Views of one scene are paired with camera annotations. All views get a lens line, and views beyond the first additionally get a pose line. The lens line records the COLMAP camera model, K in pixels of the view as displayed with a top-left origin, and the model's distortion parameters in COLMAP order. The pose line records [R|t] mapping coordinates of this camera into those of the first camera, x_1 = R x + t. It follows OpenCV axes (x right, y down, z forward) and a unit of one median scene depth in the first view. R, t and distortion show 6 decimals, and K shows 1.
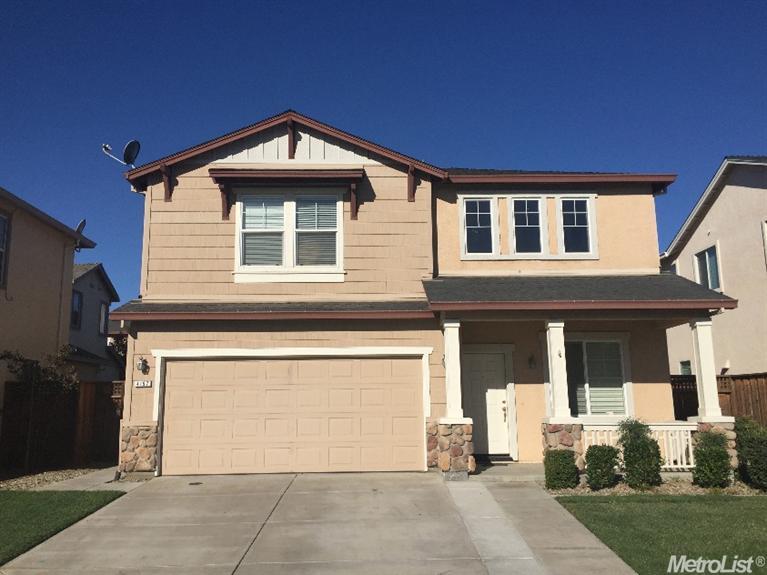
lens RADIAL K [[654.3, 0, 383.5], [0, 654.3, 287.5], [0, 0, 1]] dist [0.043552, -0.001470]
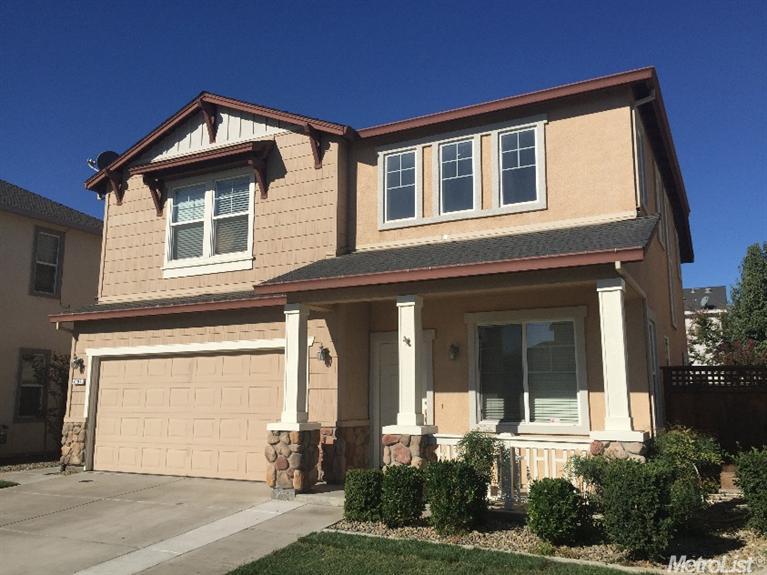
lens RADIAL K [[654.3, 0, 383.5], [0, 654.3, 287.5], [0, 0, 1]] dist [0.043552, -0.001470]
pose [[0.878009, -0.069057, -0.473636, 0.519275], [0.074074, 0.997220, -0.008080, 0.037487], [0.472877, -0.027990, 0.880684, 0.281968]]
